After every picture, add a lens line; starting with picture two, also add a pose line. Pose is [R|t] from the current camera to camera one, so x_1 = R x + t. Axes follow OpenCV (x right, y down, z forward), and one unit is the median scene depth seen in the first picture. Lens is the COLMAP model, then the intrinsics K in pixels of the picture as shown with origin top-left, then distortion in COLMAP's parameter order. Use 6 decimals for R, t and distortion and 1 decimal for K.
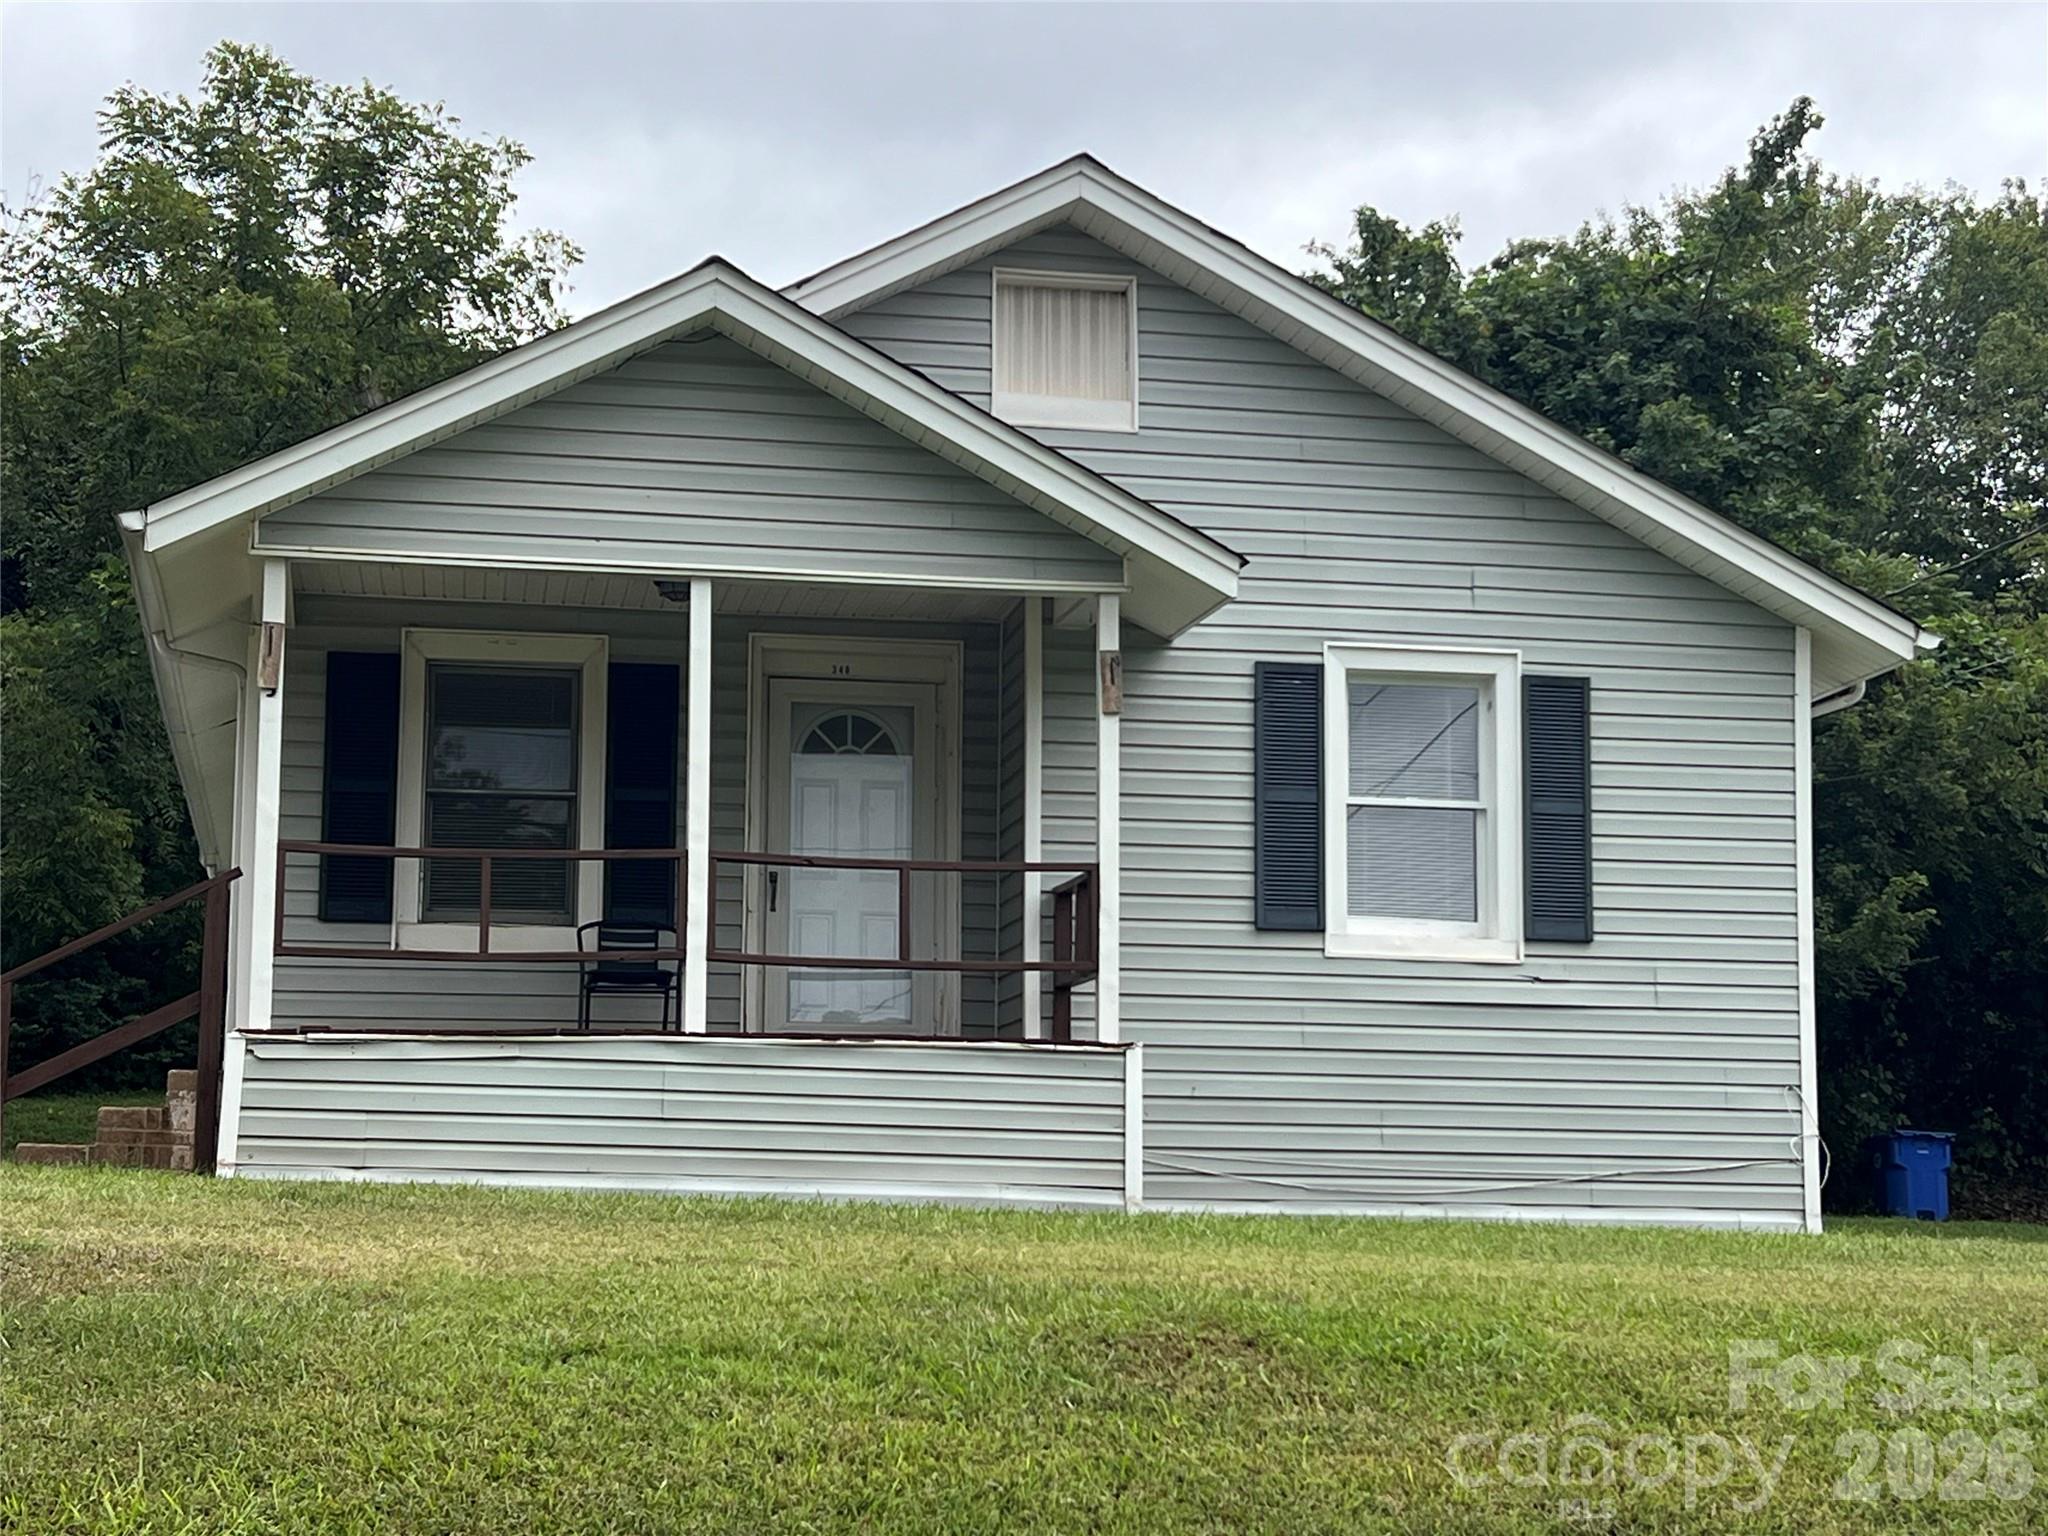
lens RADIAL K [[3636.7, 0, 1021.4], [0, 3636.7, 759.0], [0, 0, 1]] dist [0.085483, 0.000000]
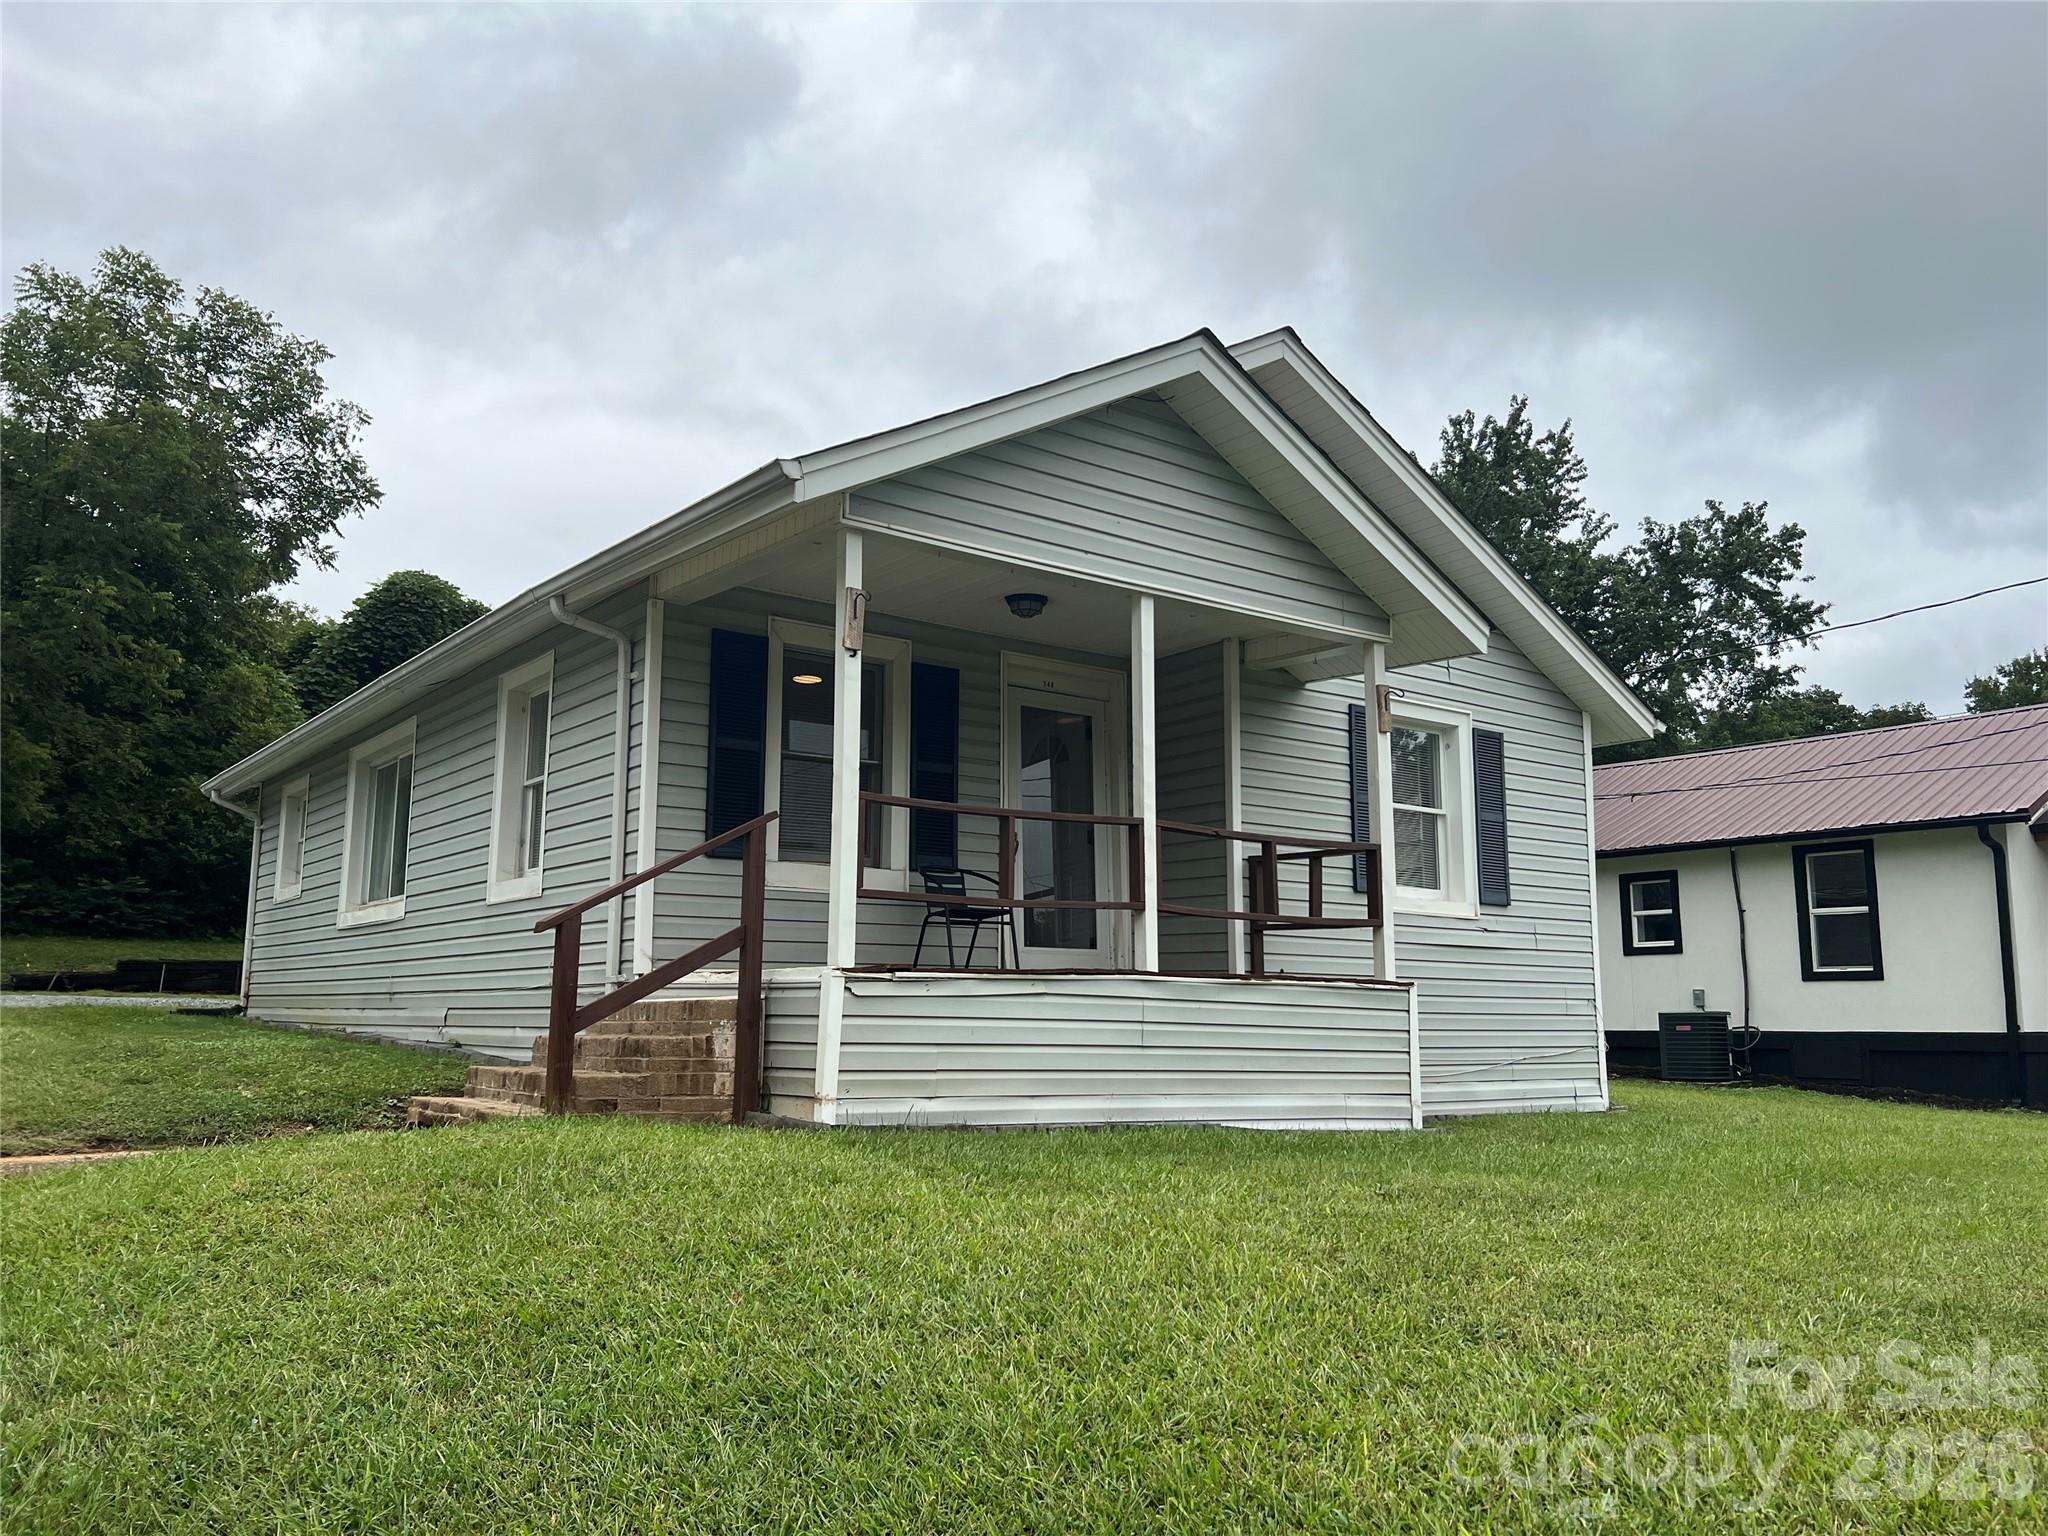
lens RADIAL K [[1585.0, 0, 1027.0], [0, 1585.0, 766.5], [0, 0, 1]] dist [-0.000704, -0.004561]
pose [[0.894305, 0.068797, 0.442137, -0.324030], [-0.066404, 0.997574, -0.020910, 0.019183], [-0.442503, -0.010660, 0.896704, 0.495530]]
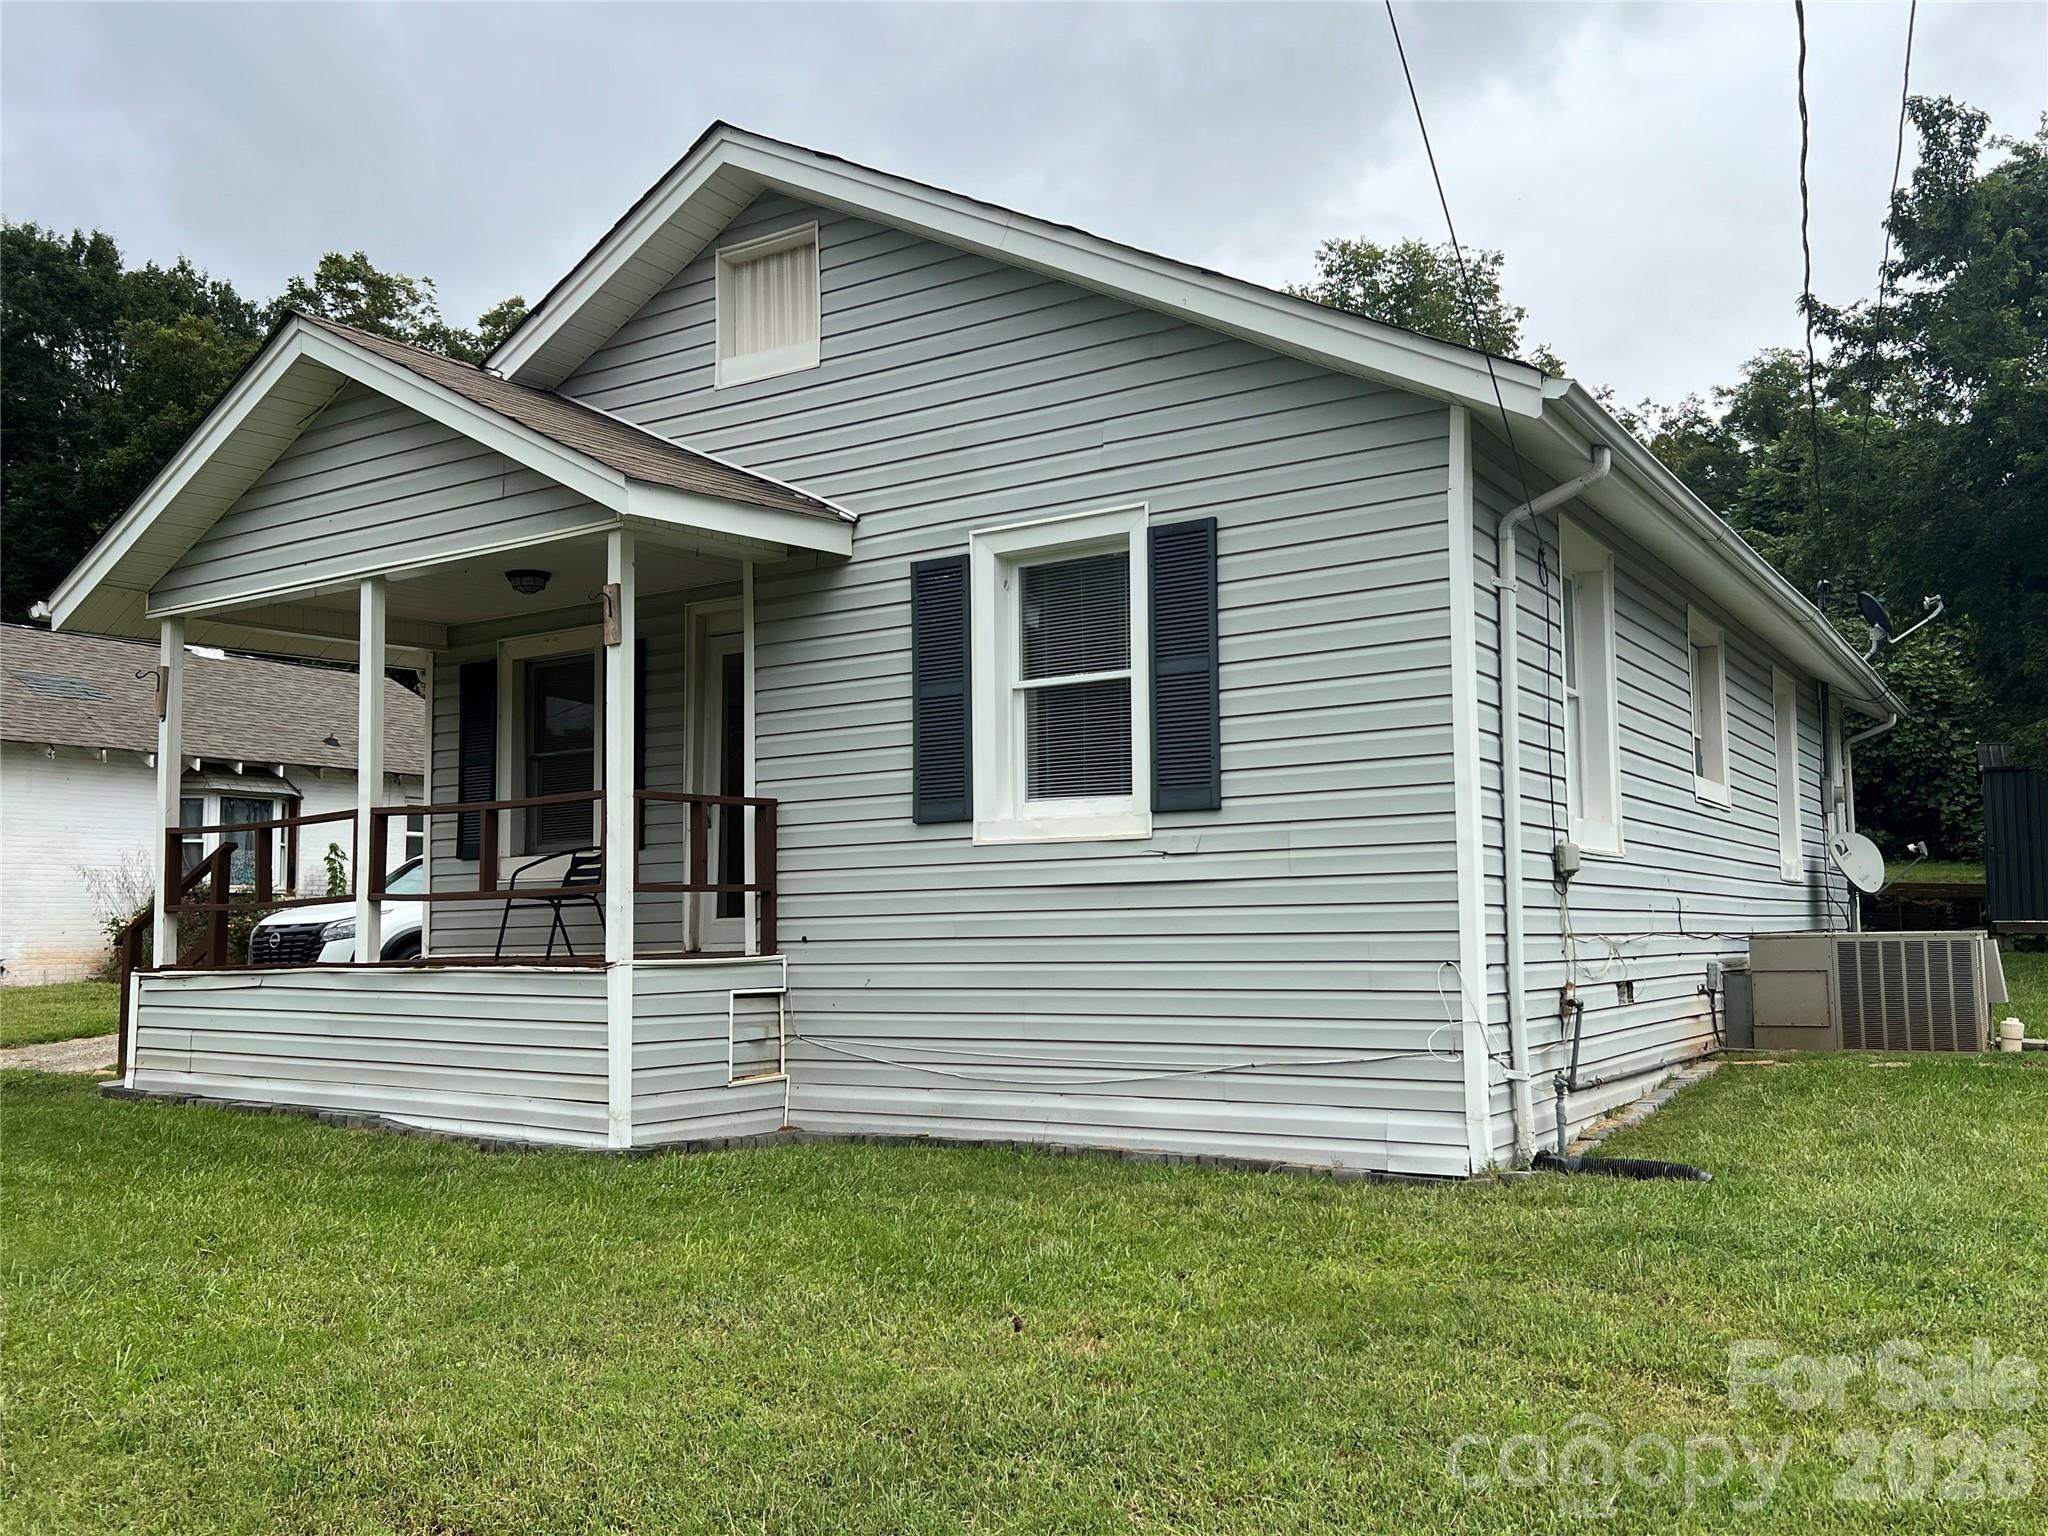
lens RADIAL K [[1715.7, 0, 1029.1], [0, 1715.7, 790.1], [0, 0, 1]] dist [0.051606, -0.006049]
pose [[0.732025, -0.076825, -0.676933, 0.412255], [0.124989, 0.991901, 0.022591, 0.030086], [0.669715, -0.101147, 0.735698, 0.656766]]
